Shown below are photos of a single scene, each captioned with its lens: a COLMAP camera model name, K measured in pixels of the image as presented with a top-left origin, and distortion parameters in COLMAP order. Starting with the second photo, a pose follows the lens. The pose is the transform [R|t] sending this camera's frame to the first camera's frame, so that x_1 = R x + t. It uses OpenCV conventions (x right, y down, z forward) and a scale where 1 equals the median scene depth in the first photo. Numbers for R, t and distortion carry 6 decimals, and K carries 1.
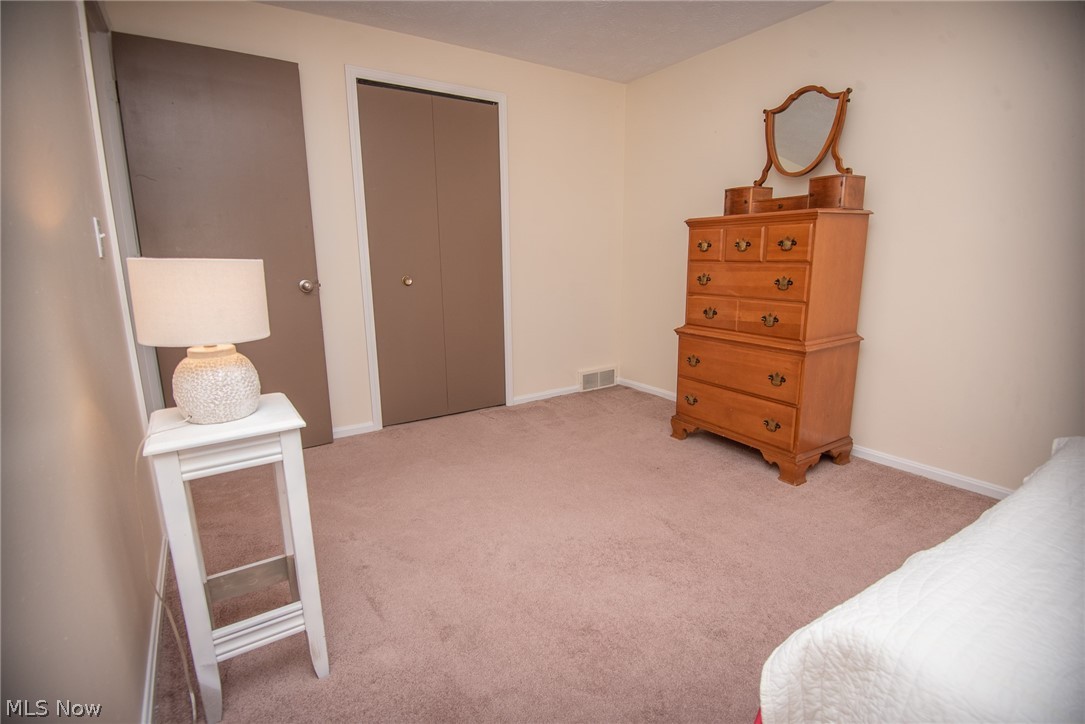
lens RADIAL K [[512.7, 0, 543.9], [0, 512.7, 366.0], [0, 0, 1]] dist [0.002121, -0.014761]
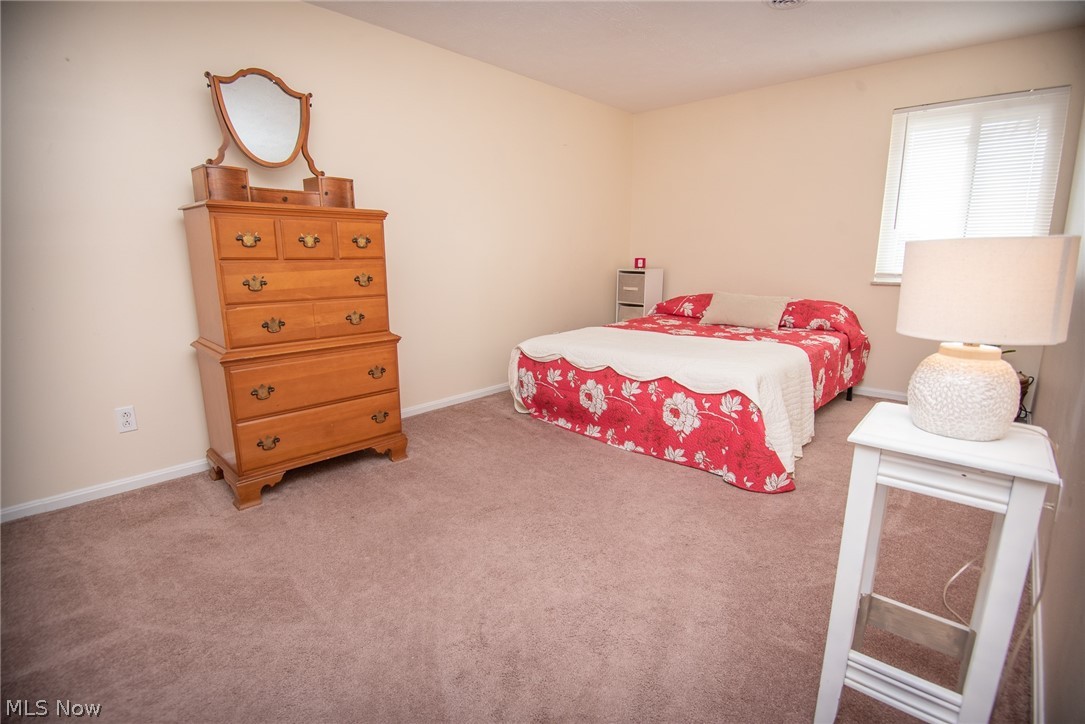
lens RADIAL K [[512.7, 0, 543.9], [0, 512.7, 366.0], [0, 0, 1]] dist [0.002121, -0.014761]
pose [[-0.235166, -0.197464, 0.951685, -0.571790], [0.212026, 0.945142, 0.248499, -0.161500], [-0.948547, 0.260220, -0.180397, 0.810940]]
